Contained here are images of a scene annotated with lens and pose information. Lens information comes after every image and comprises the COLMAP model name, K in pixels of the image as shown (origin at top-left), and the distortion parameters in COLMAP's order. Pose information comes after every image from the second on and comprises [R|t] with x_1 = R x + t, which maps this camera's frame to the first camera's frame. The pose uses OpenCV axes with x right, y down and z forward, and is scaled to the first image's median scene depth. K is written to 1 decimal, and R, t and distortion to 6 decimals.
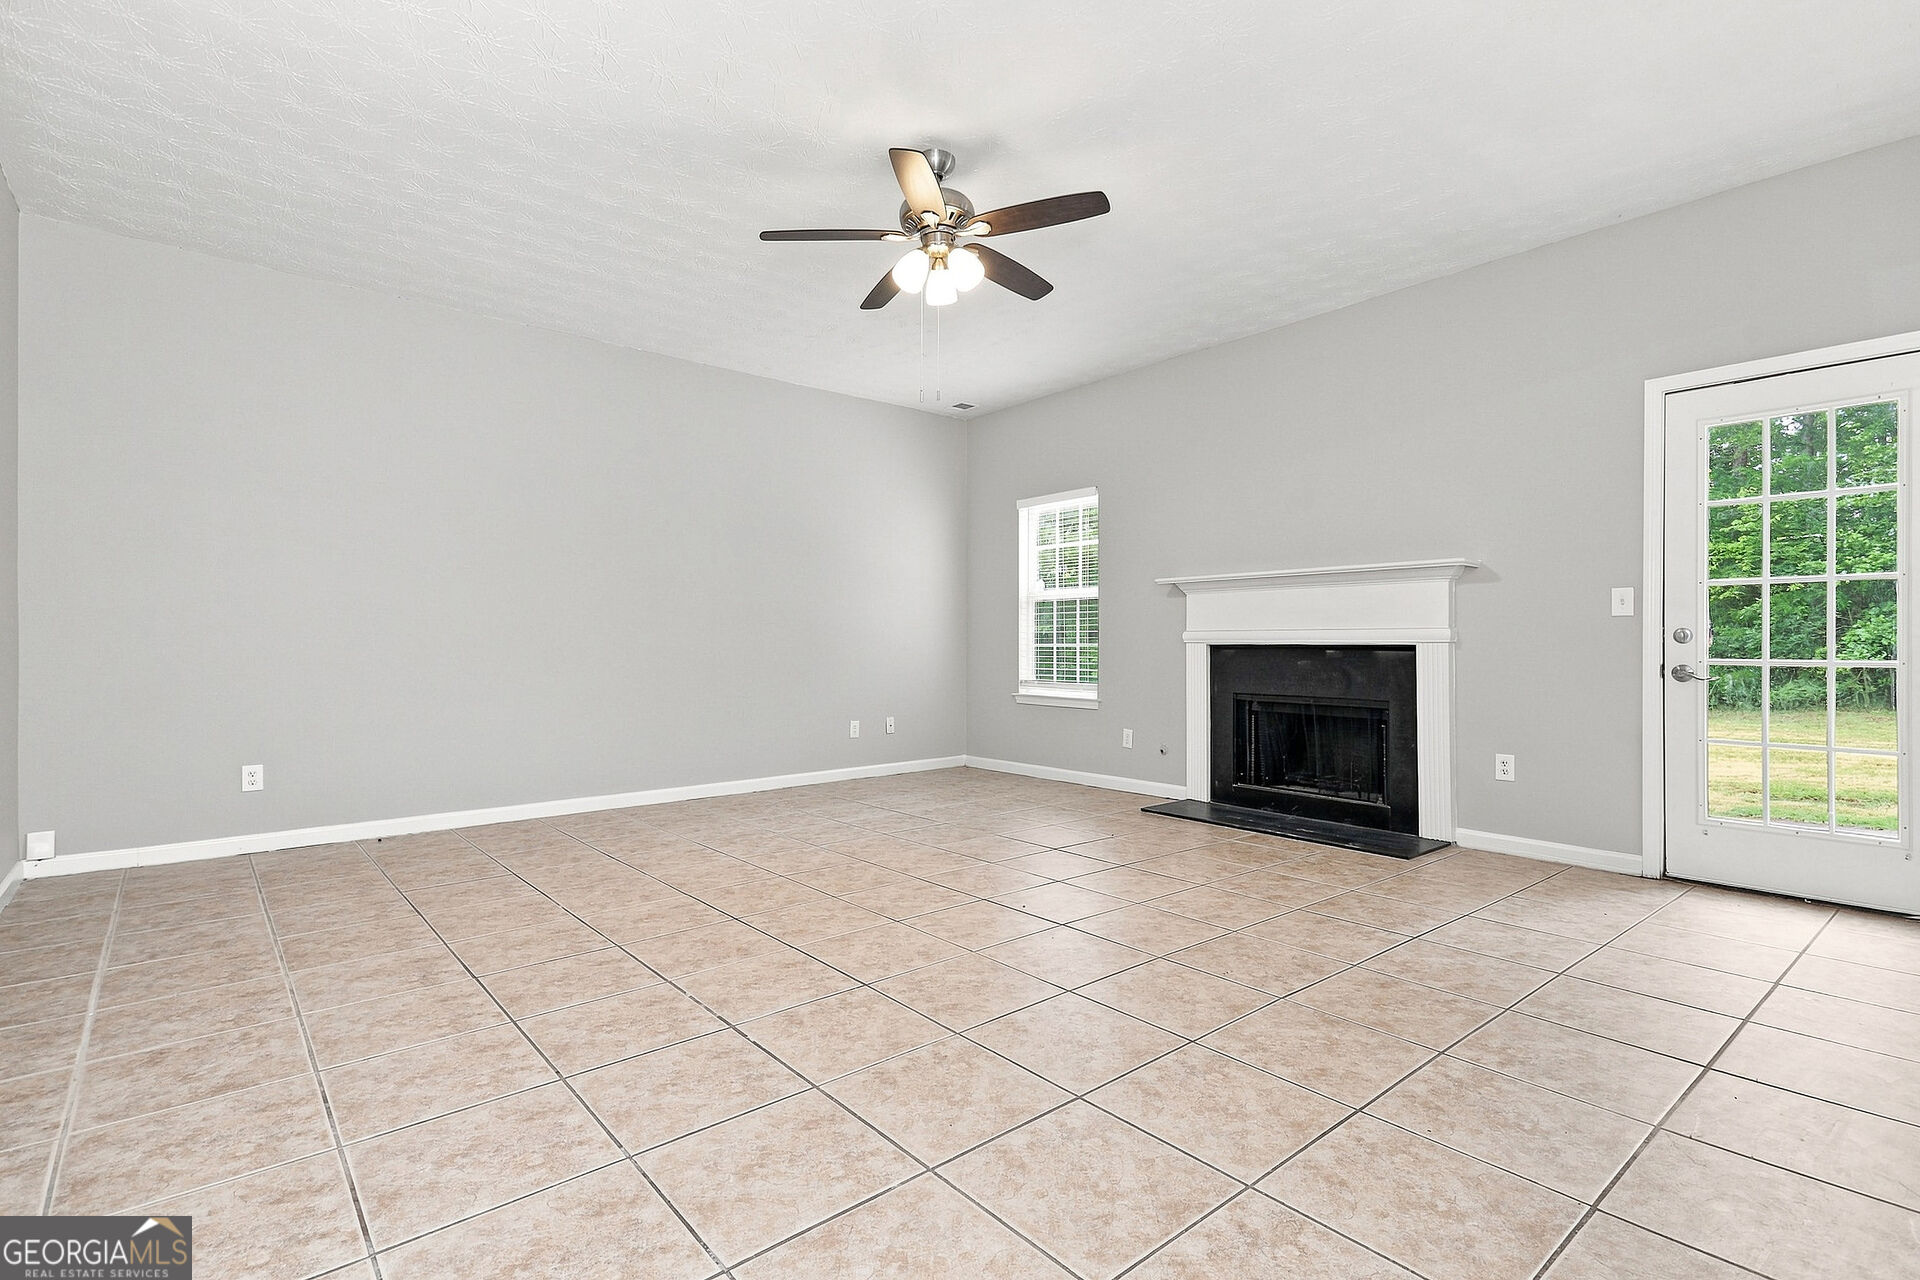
lens RADIAL K [[906.0, 0, 958.6], [0, 906.0, 644.4], [0, 0, 1]] dist [0.040109, -0.003214]
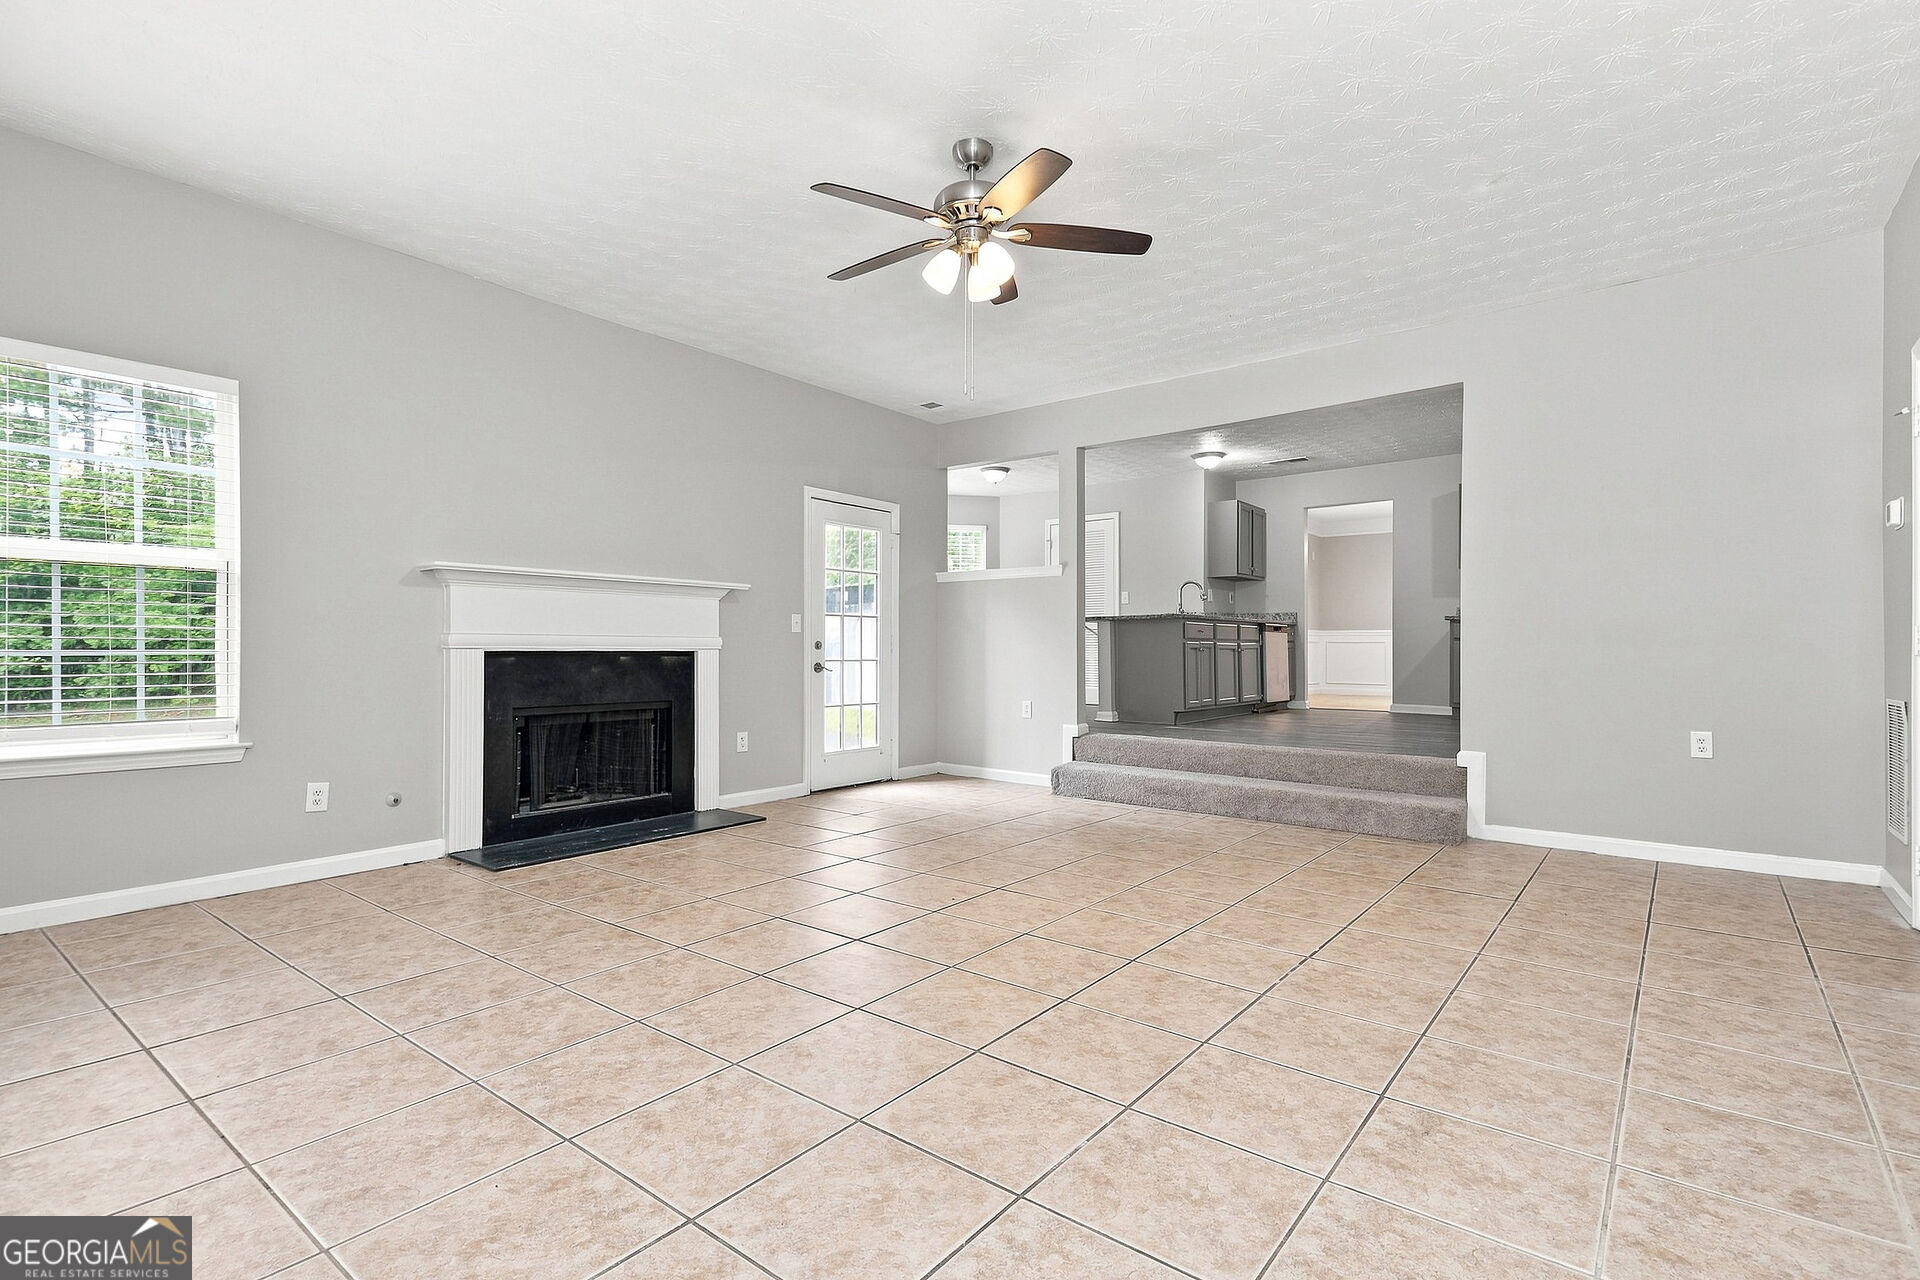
lens RADIAL K [[906.0, 0, 955.2], [0, 906.0, 647.2], [0, 0, 1]] dist [0.040109, -0.003214]
pose [[-0.199413, 0.000772, 0.979915, -0.834679], [-0.001715, 0.999998, -0.001137, -0.004419], [-0.979914, -0.001908, -0.199412, 1.040855]]
